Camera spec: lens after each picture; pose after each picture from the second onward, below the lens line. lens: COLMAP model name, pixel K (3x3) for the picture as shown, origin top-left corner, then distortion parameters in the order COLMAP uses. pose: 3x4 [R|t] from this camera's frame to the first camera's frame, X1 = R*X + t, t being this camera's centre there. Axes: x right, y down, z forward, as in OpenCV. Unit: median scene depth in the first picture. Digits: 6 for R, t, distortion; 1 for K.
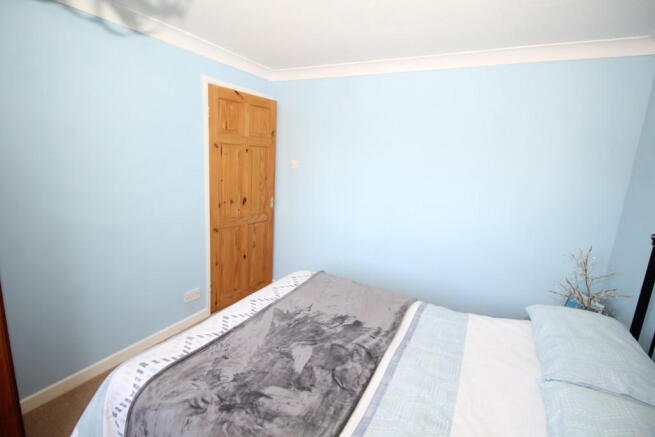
lens RADIAL K [[304.9, 0, 325.1], [0, 304.9, 213.5], [0, 0, 1]] dist [0.000631, -0.012703]
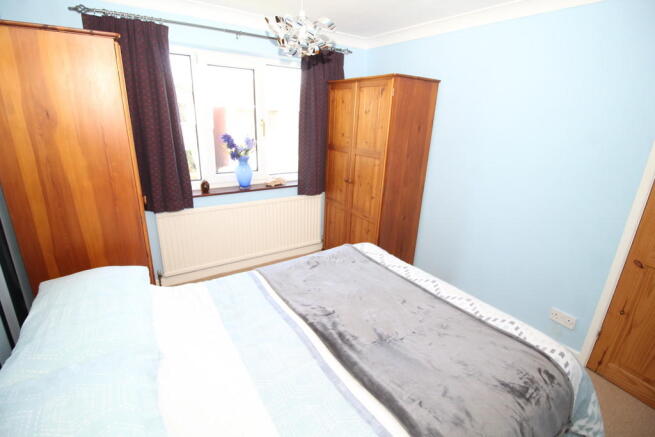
lens RADIAL K [[304.9, 0, 325.1], [0, 304.9, 213.5], [0, 0, 1]] dist [0.000631, -0.012703]
pose [[-0.455939, 0.194991, -0.868388, 0.727595], [-0.229414, 0.916985, 0.326355, -0.152285], [0.859935, 0.348019, -0.373356, 0.987017]]
